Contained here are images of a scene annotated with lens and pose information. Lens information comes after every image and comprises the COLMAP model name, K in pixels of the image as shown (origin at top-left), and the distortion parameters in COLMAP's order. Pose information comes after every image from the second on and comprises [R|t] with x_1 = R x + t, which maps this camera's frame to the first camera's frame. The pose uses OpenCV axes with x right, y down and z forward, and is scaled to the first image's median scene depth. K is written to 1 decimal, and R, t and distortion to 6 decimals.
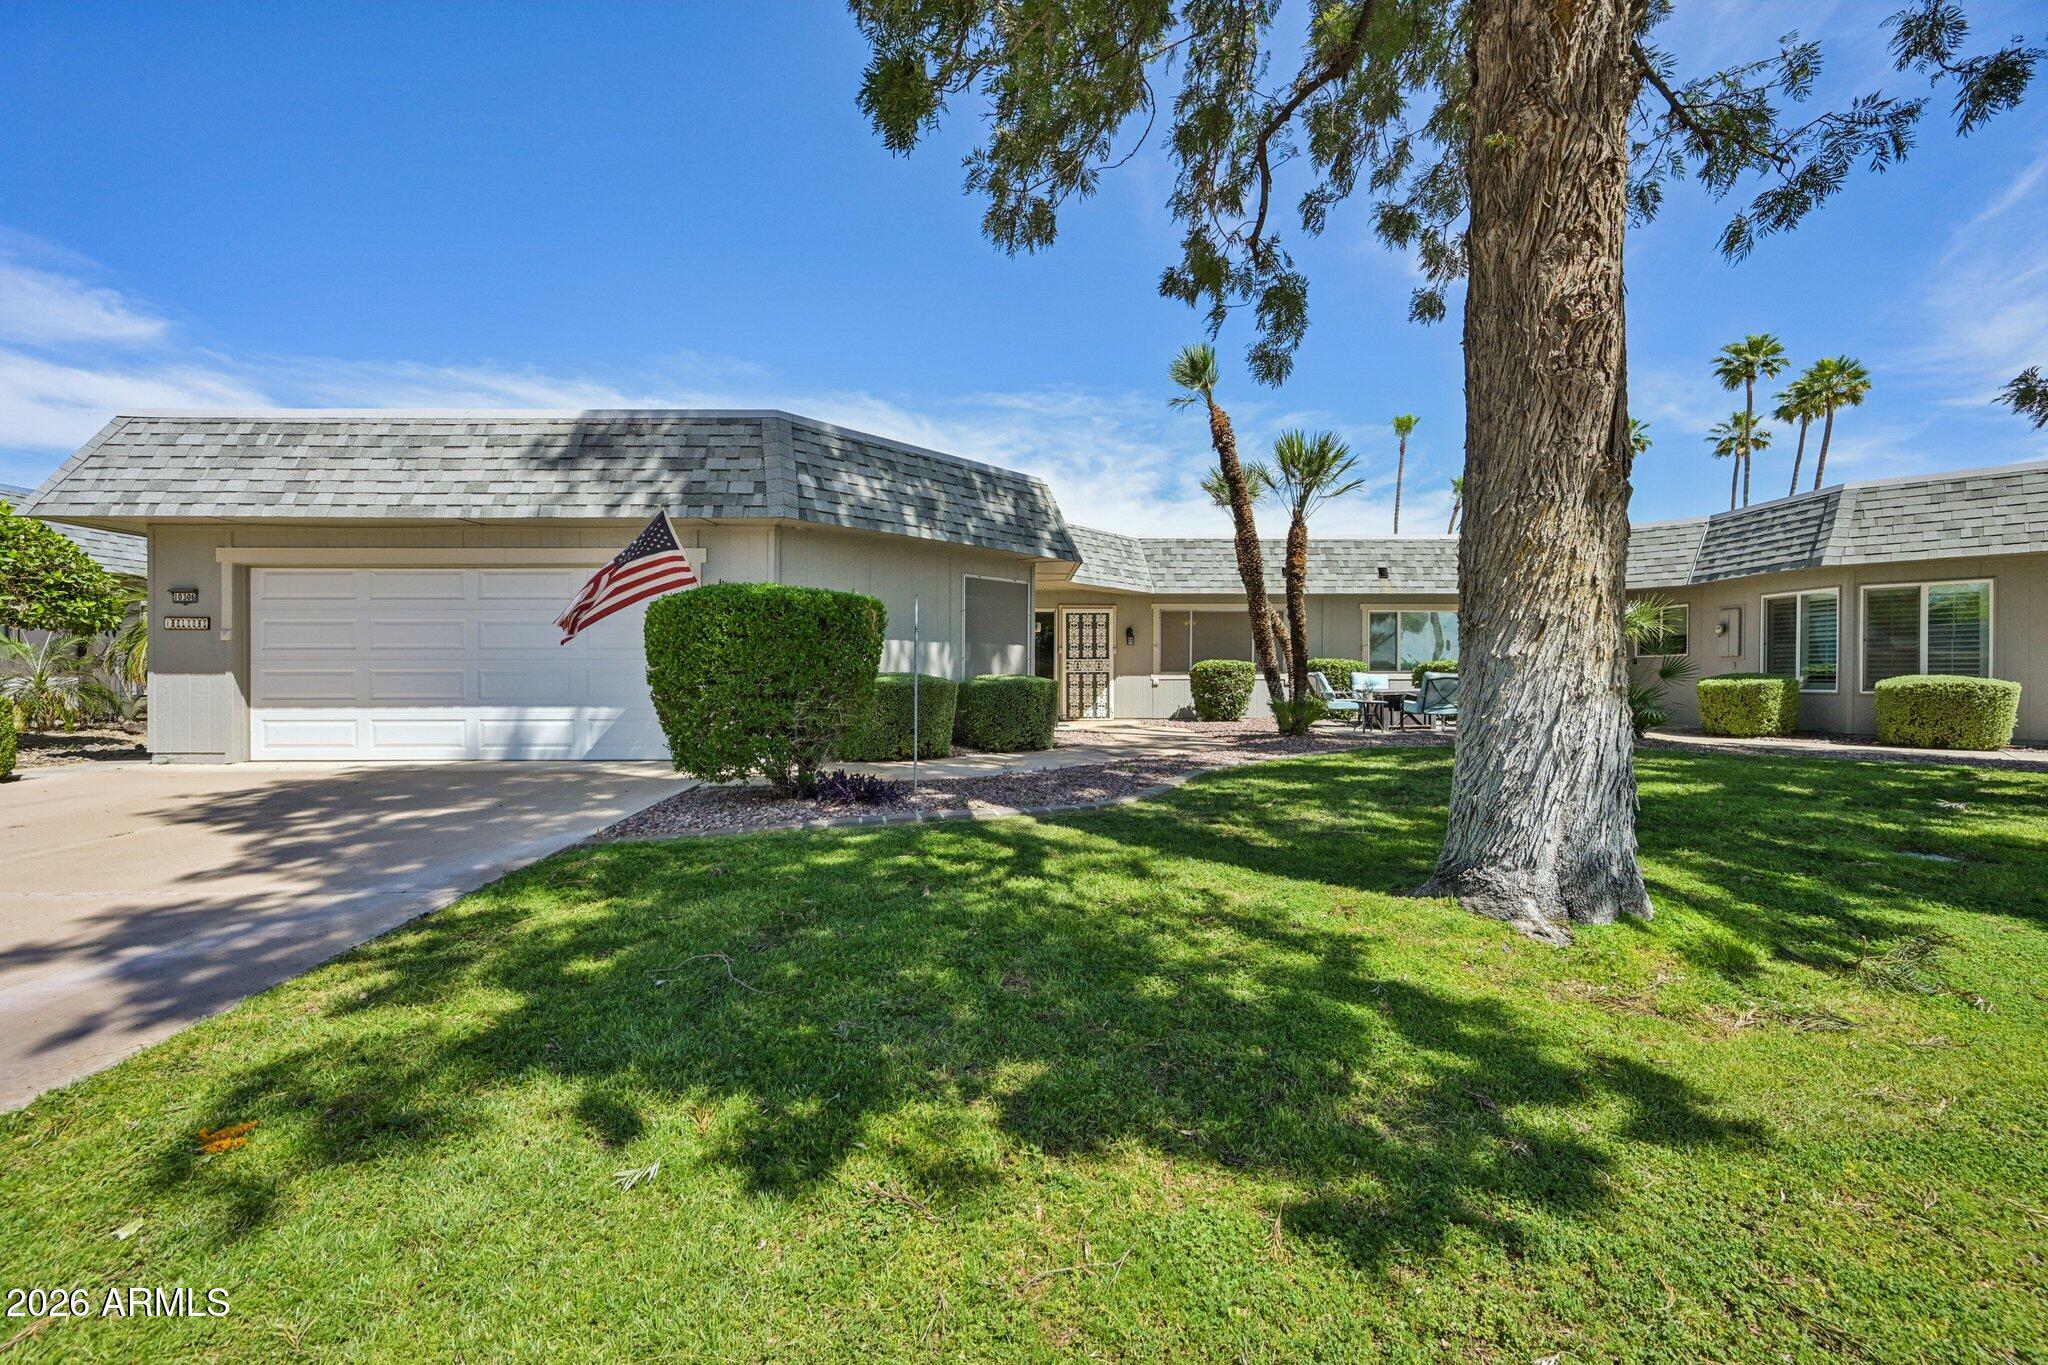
lens RADIAL K [[811.4, 0, 1020.4], [0, 811.4, 672.7], [0, 0, 1]] dist [0.000401, -0.000034]
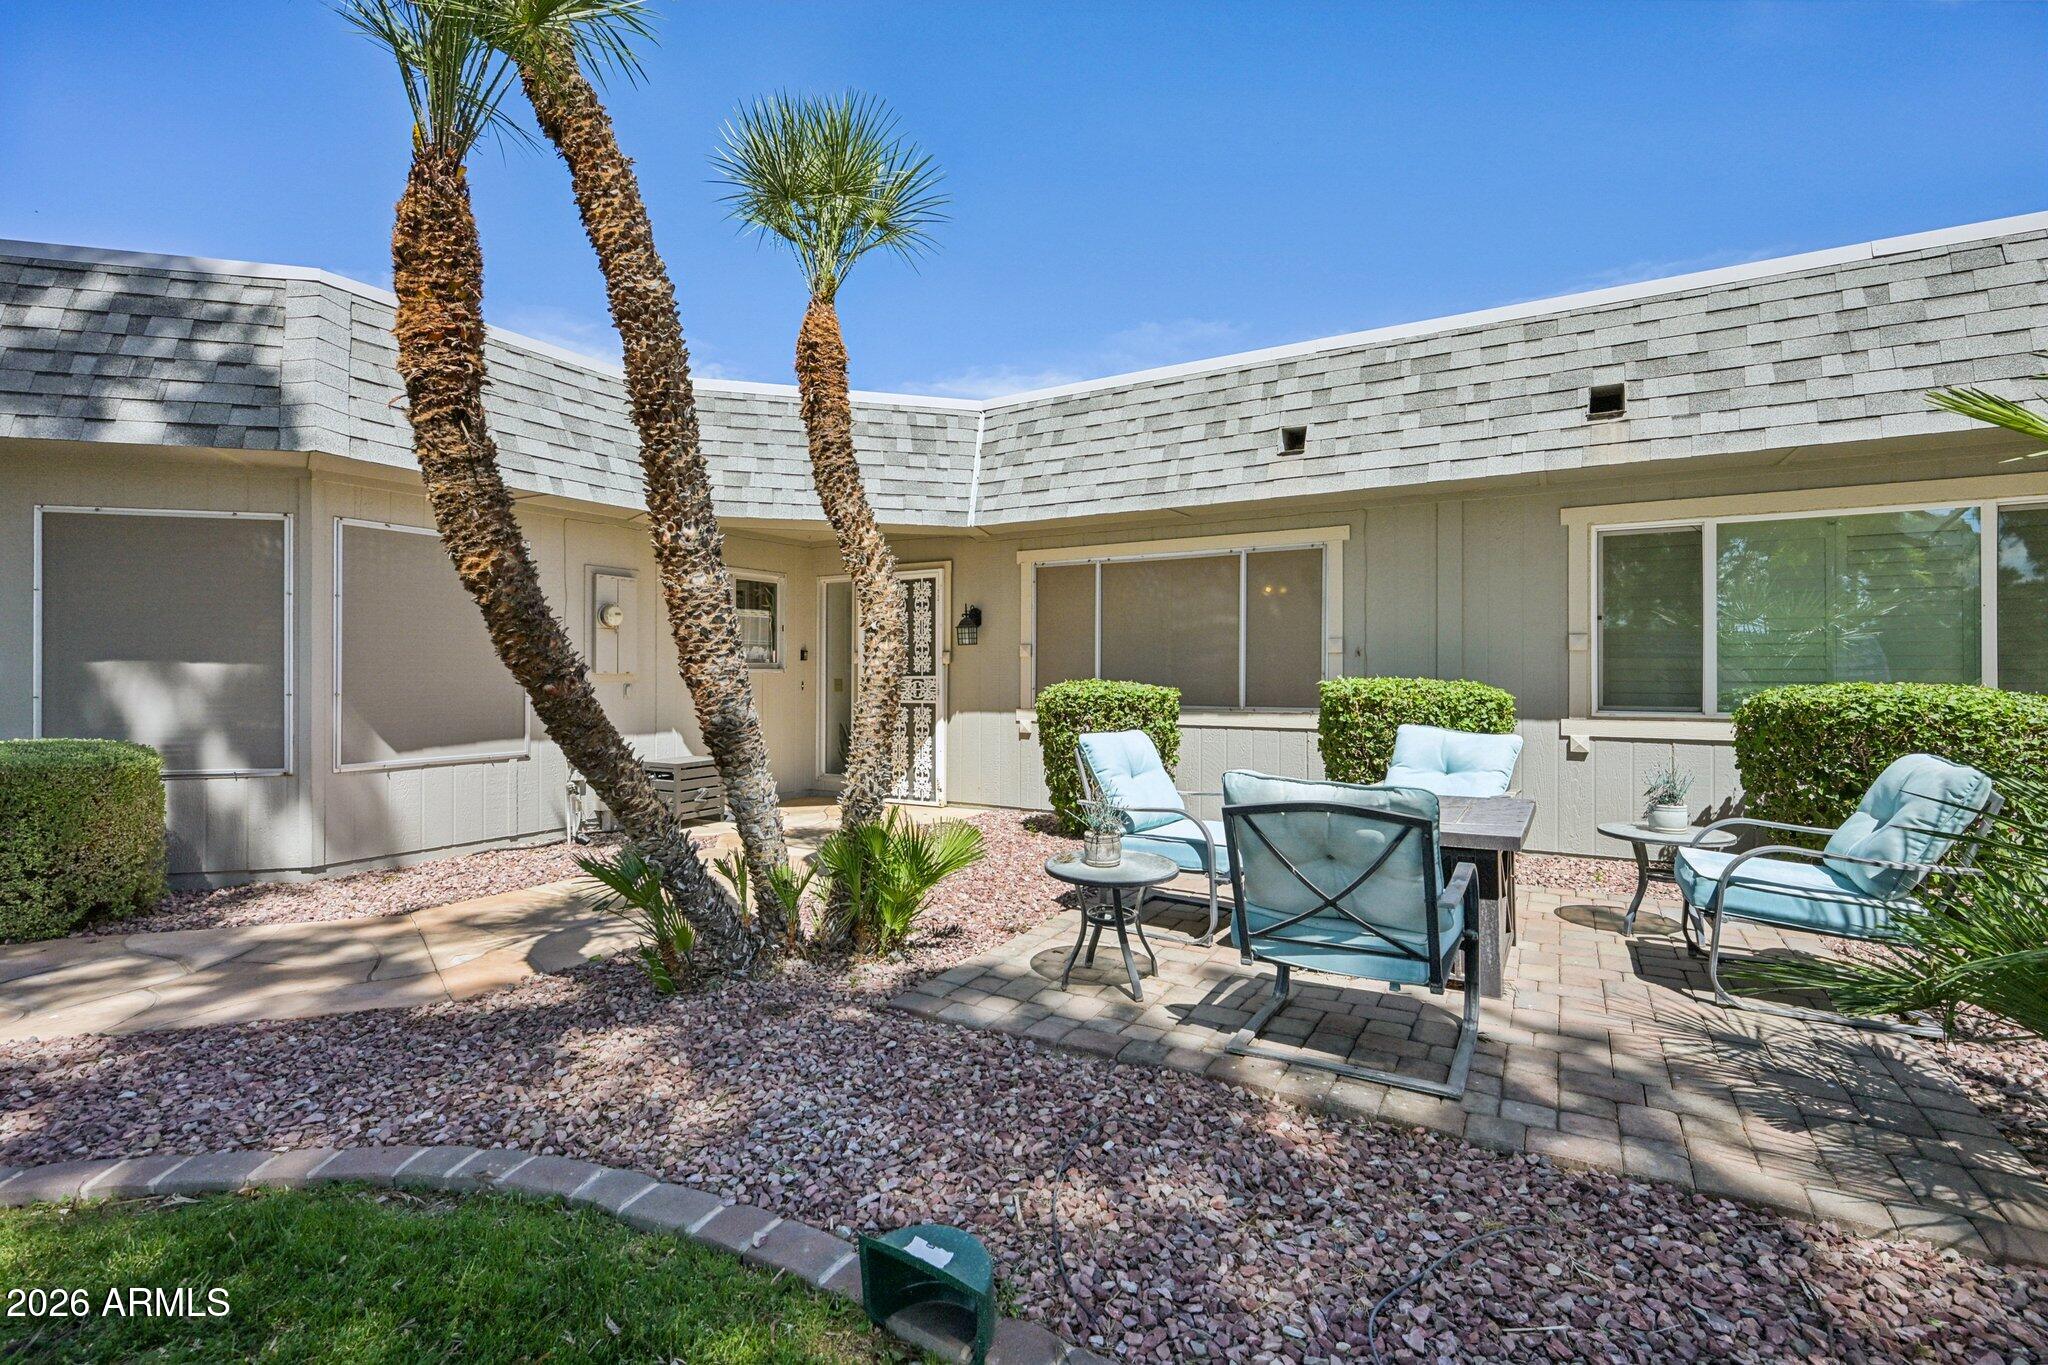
lens RADIAL K [[933.0, 0, 1021.7], [0, 933.0, 666.2], [0, 0, 1]] dist [-0.000340, 0.000486]
pose [[0.850928, -0.004332, -0.525264, 0.436142], [0.000691, 0.999974, -0.007128, -0.018399], [0.525282, 0.005703, 0.850909, 0.566651]]
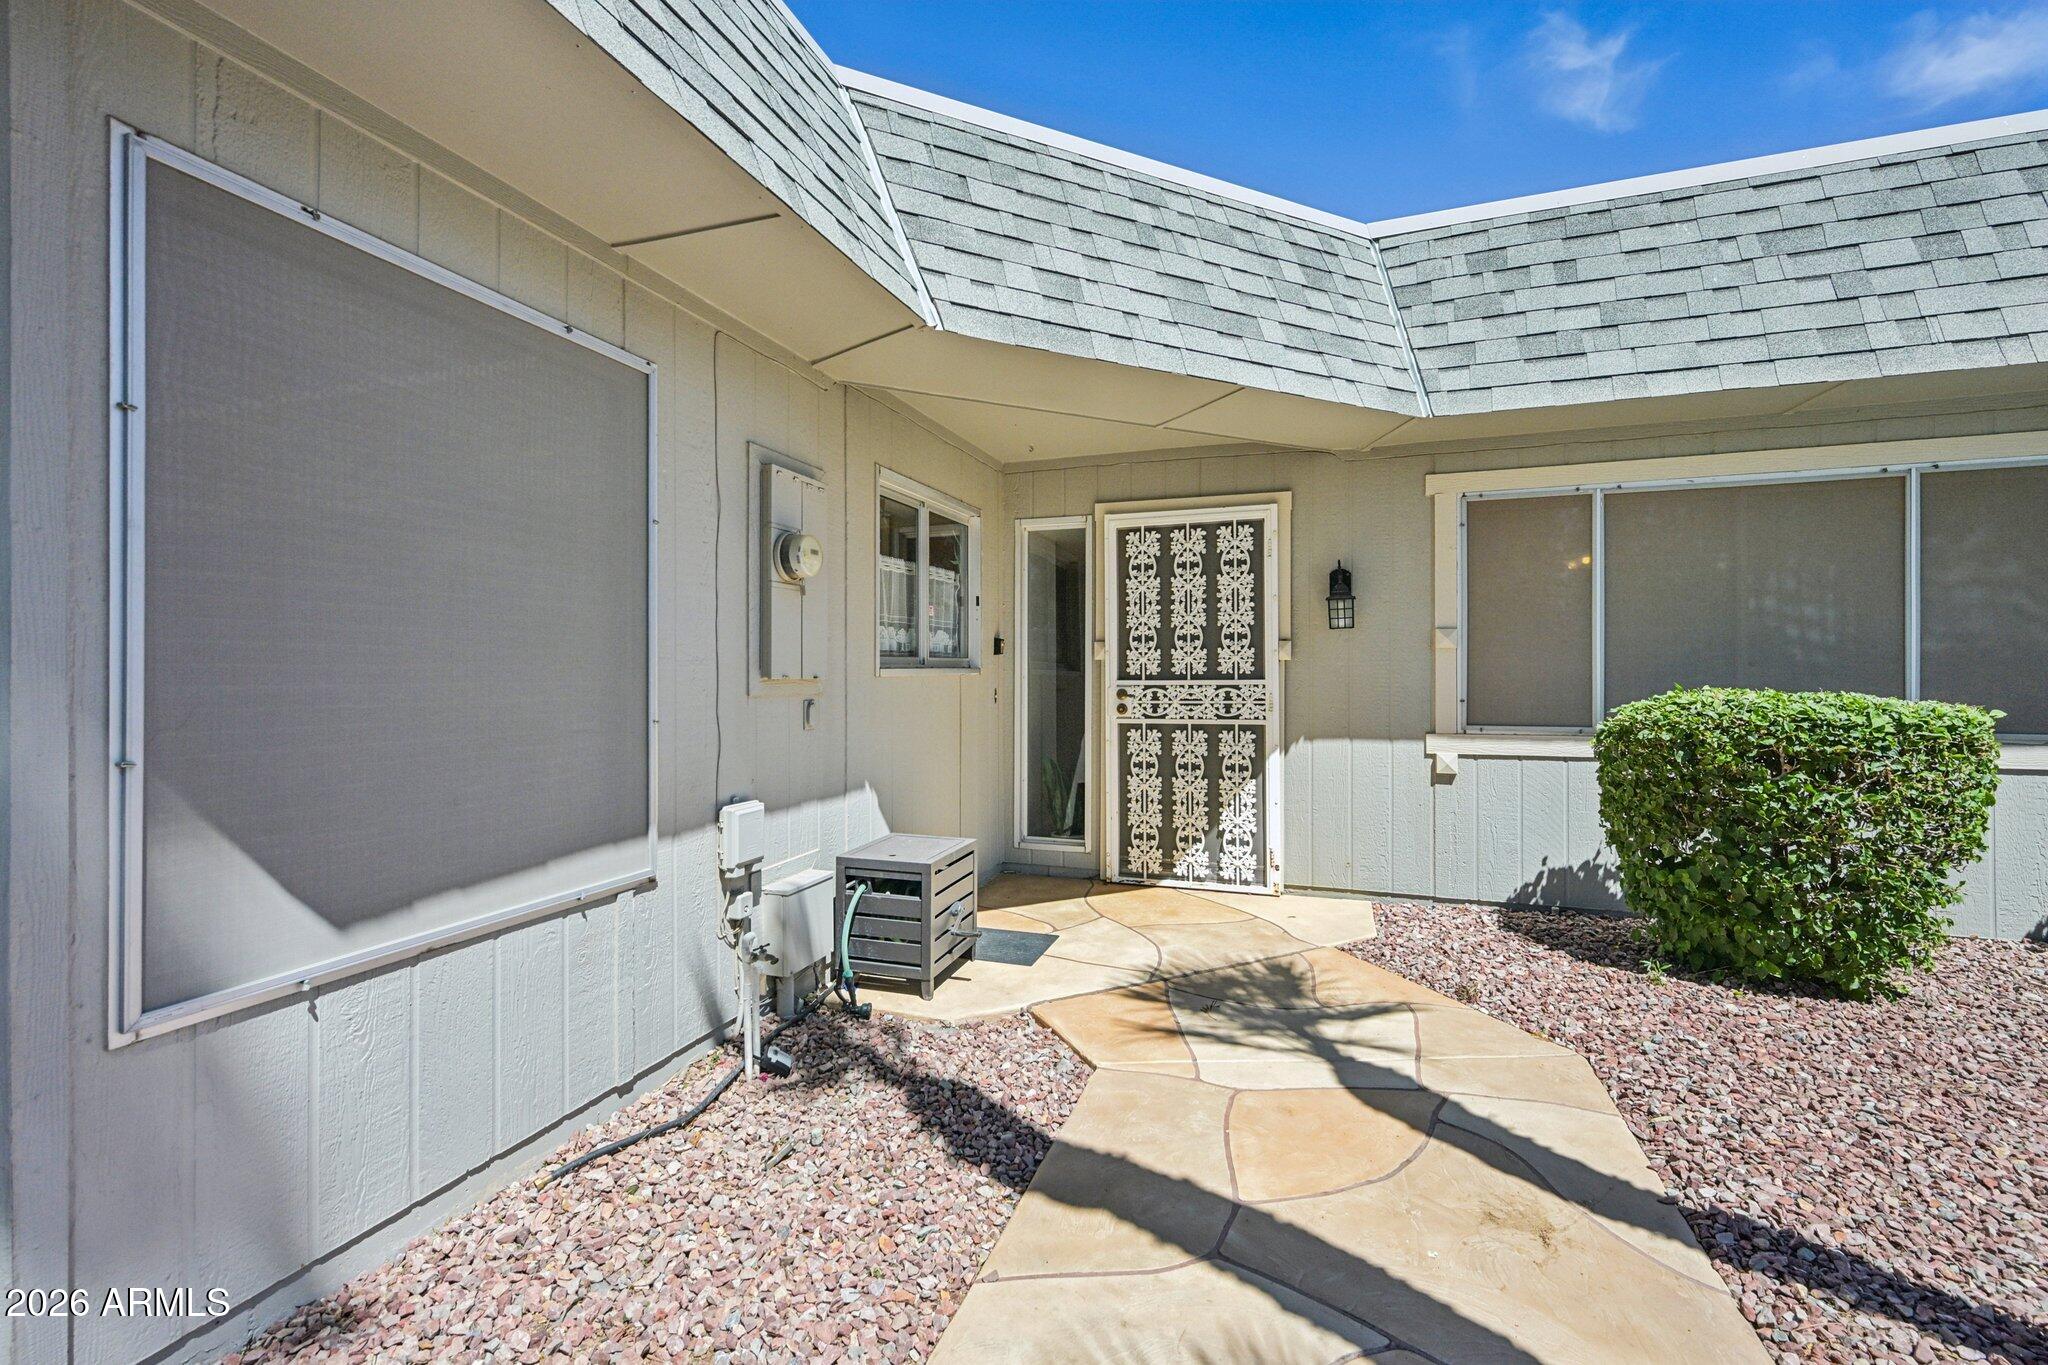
lens RADIAL K [[866.5, 0, 1023.7], [0, 866.5, 667.3], [0, 0, 1]] dist [0.001231, 0.000017]
pose [[0.935220, -0.004144, -0.354043, 0.138360], [0.002849, 0.999987, -0.004178, -0.020132], [0.354056, 0.002898, 0.935220, 0.684186]]
